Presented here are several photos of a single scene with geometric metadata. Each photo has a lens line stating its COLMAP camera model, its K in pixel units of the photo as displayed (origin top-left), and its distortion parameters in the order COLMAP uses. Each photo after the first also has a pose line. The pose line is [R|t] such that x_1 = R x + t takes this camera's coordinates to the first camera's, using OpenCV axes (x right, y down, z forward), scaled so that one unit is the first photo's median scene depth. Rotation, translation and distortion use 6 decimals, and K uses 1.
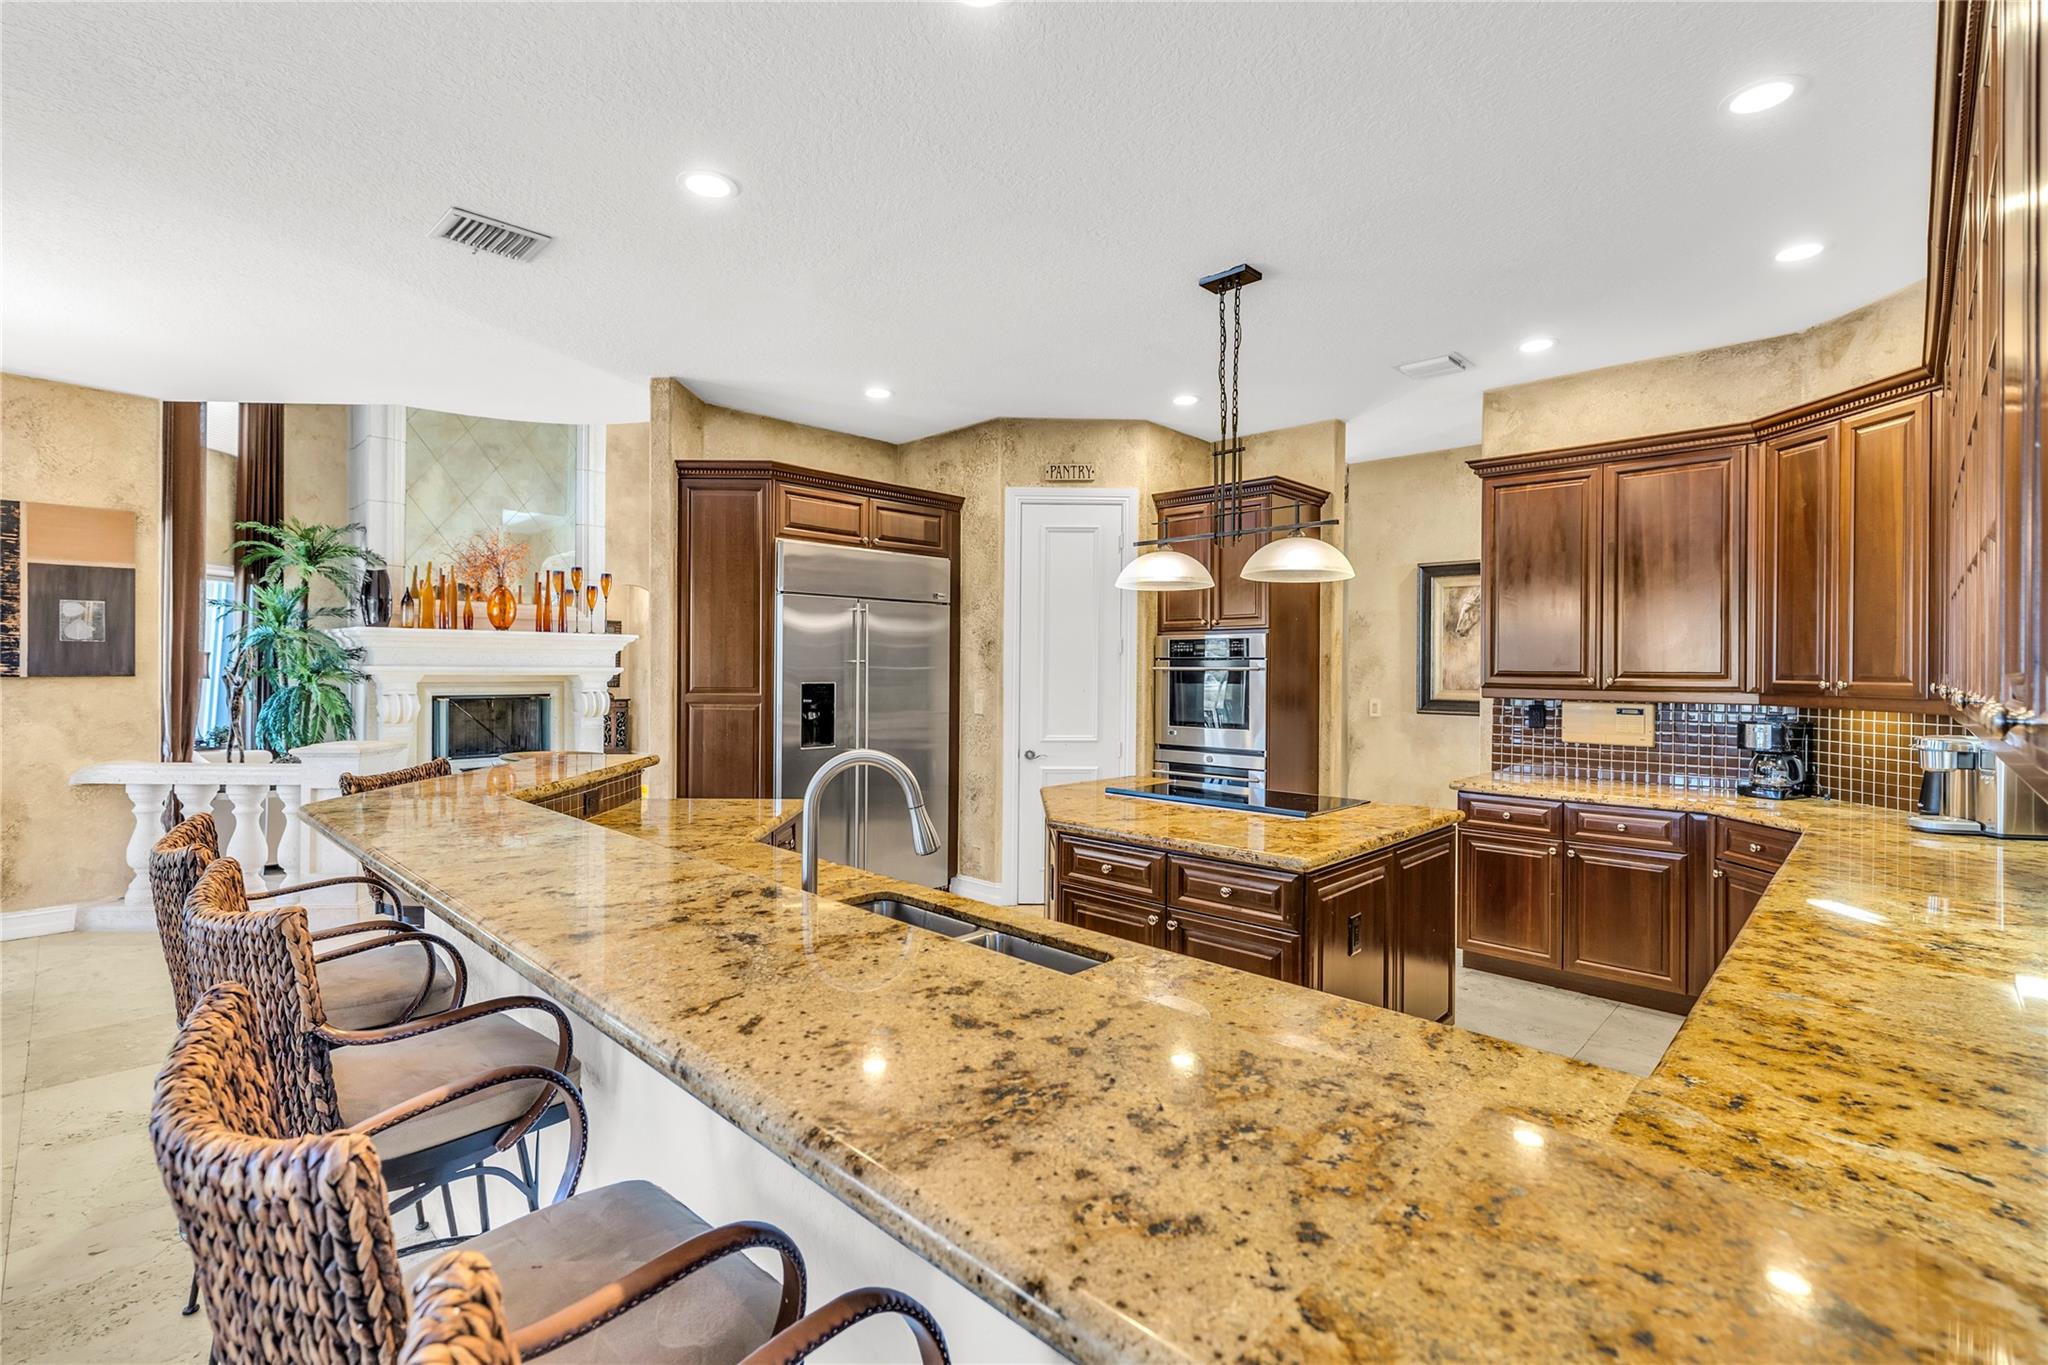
lens RADIAL K [[893.1, 0, 1038.6], [0, 893.1, 670.6], [0, 0, 1]] dist [0.002659, -0.000385]
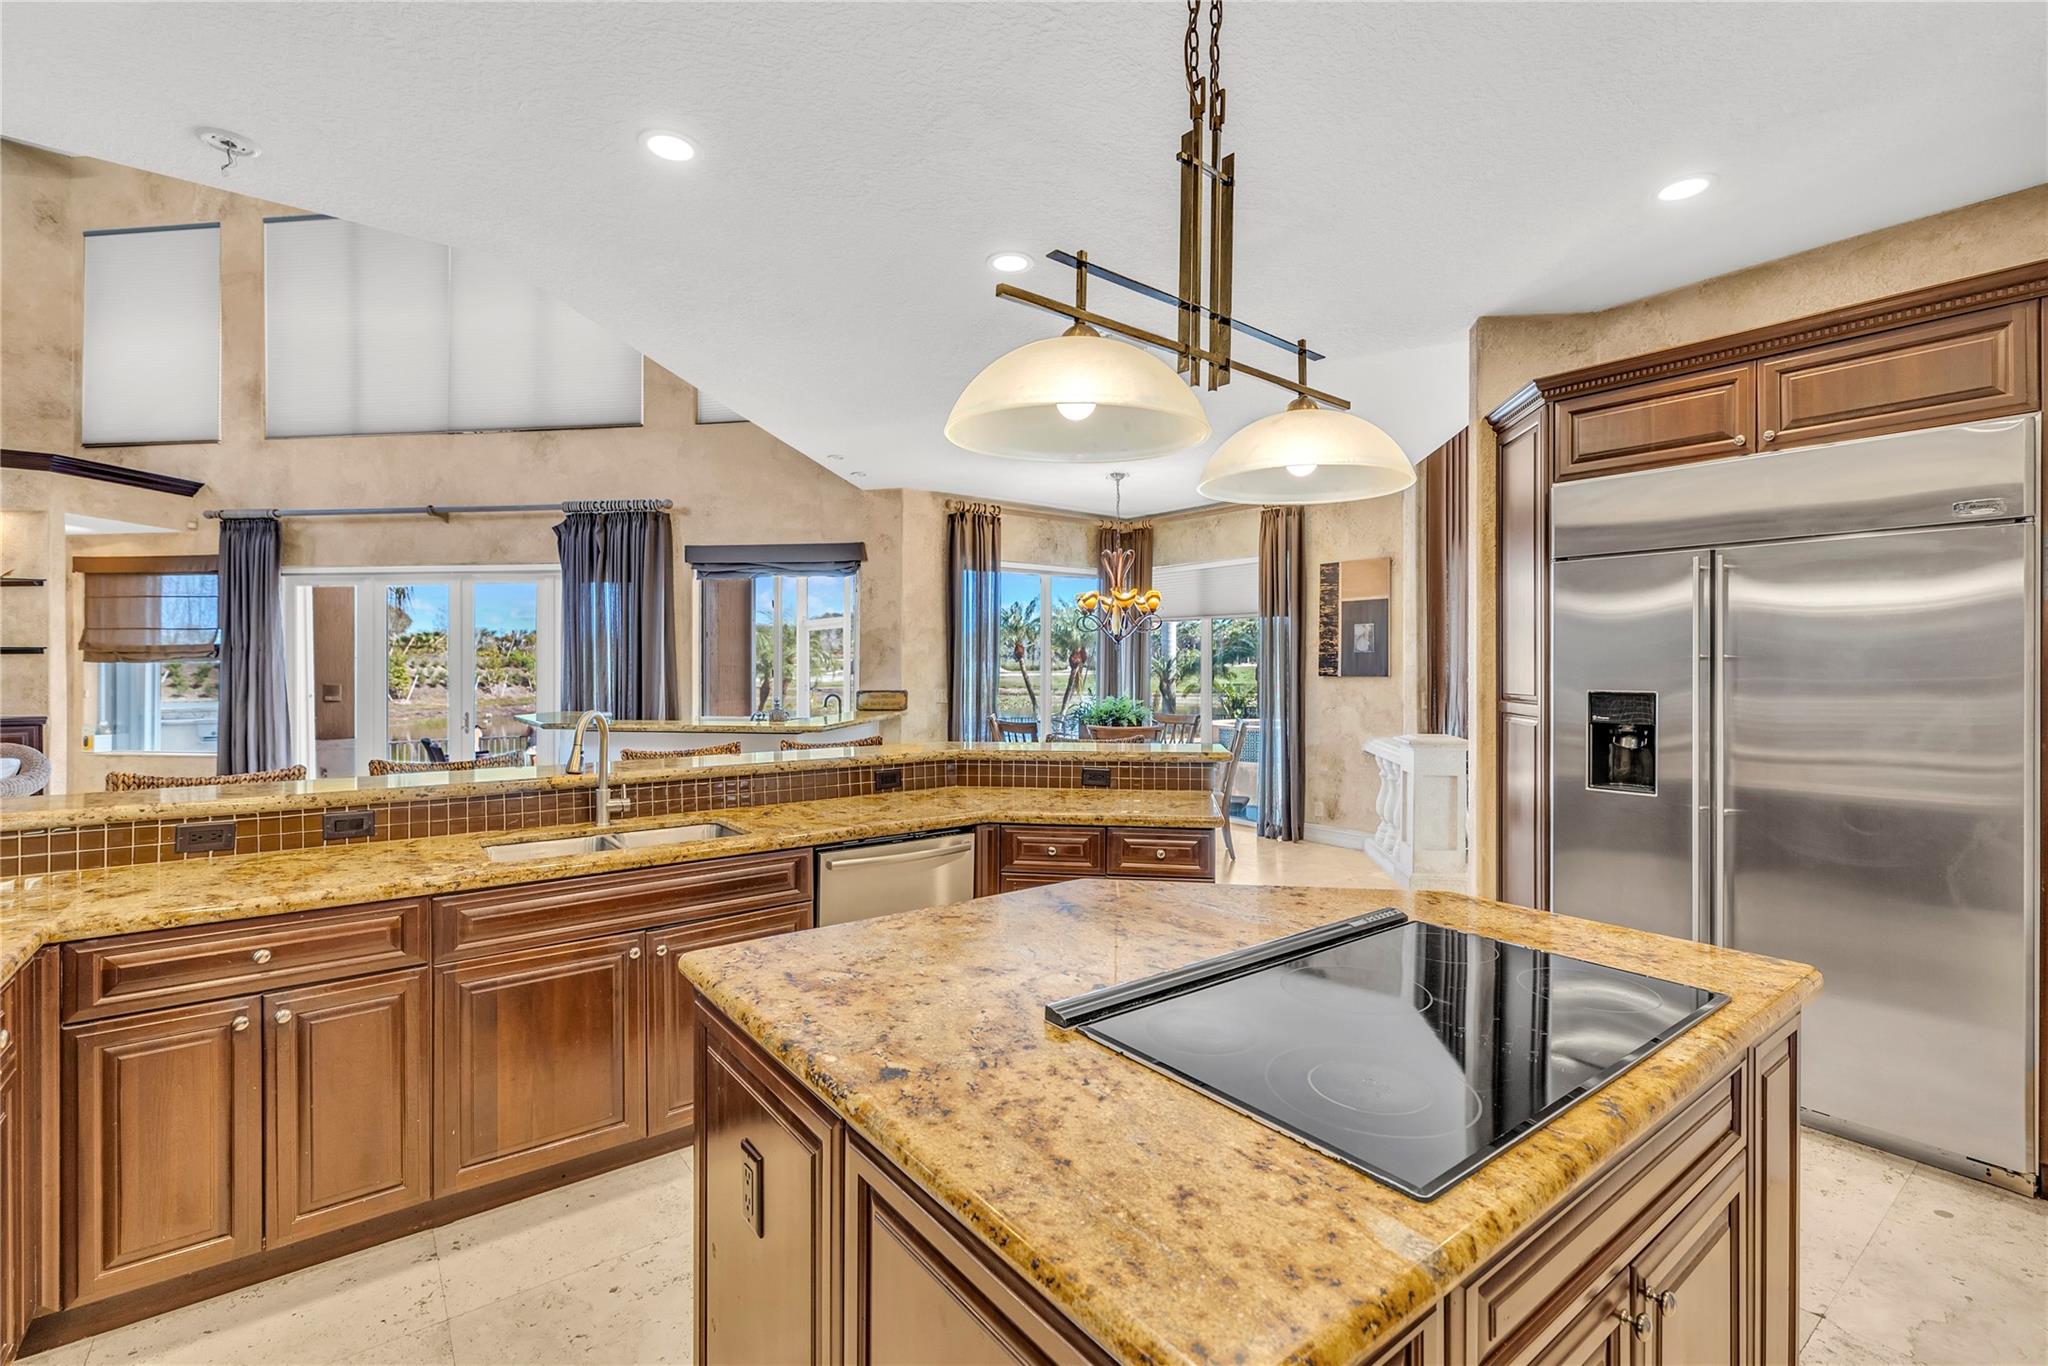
lens RADIAL K [[893.1, 0, 1009.8], [0, 893.1, 674.4], [0, 0, 1]] dist [0.002659, -0.000385]
pose [[-0.151653, 0.001893, -0.988432, 0.439424], [-0.008555, 0.999958, 0.003228, 0.003505], [0.988397, 0.008945, -0.151631, 0.637229]]
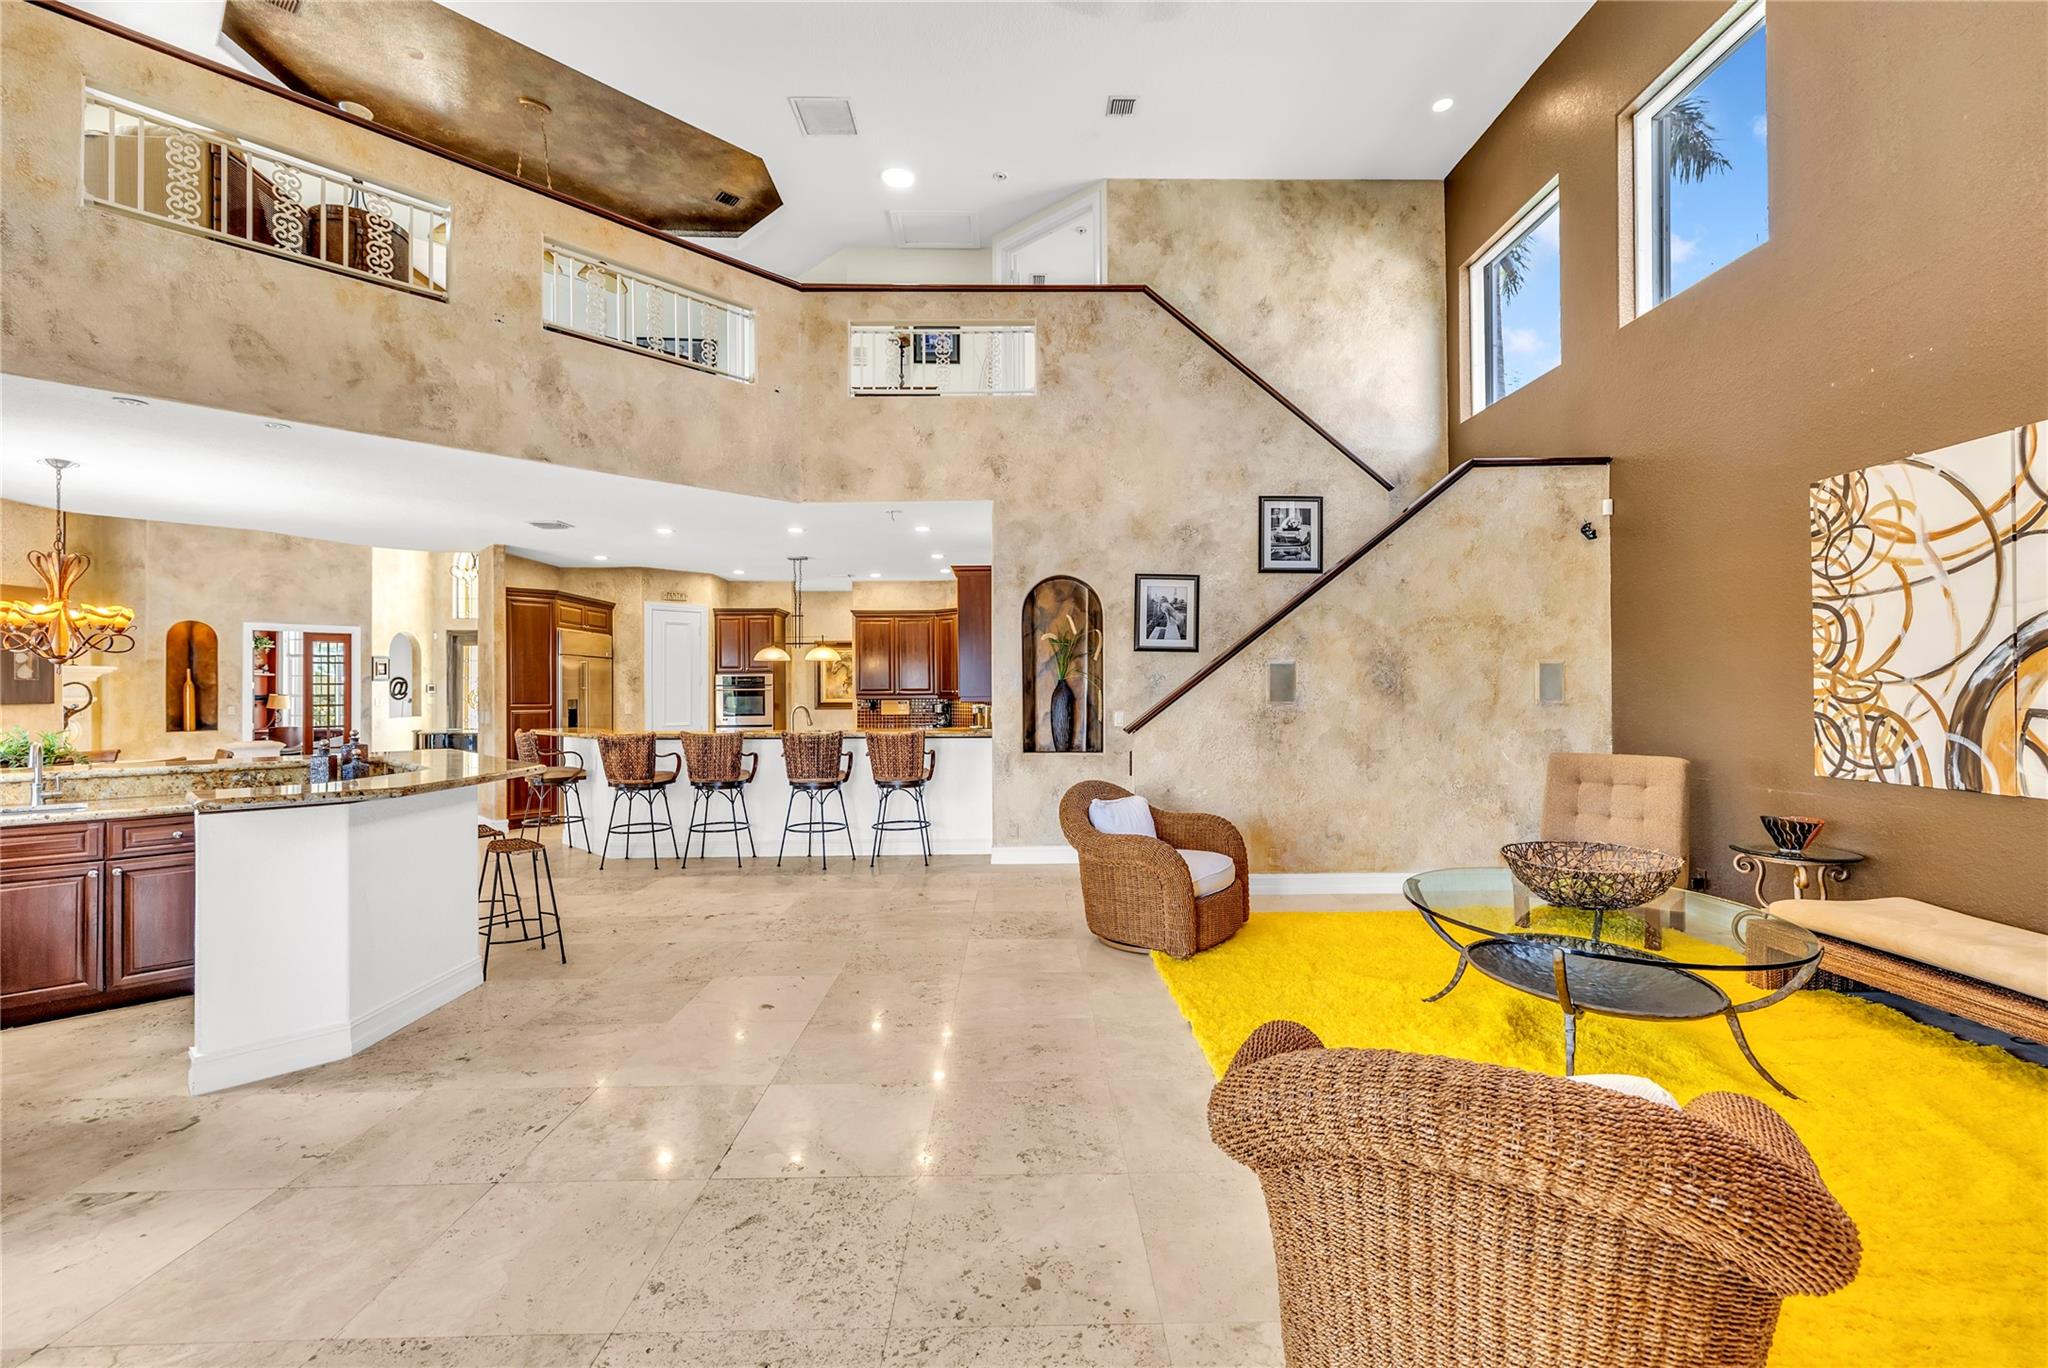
lens RADIAL K [[893.1, 0, 1036.9], [0, 893.1, 684.9], [0, 0, 1]] dist [0.002659, -0.000385]
pose [[0.708419, -0.007805, 0.705749, -0.910531], [0.014138, 0.999895, -0.003134, 0.002914], [-0.705651, 0.012198, 0.708455, -1.149941]]
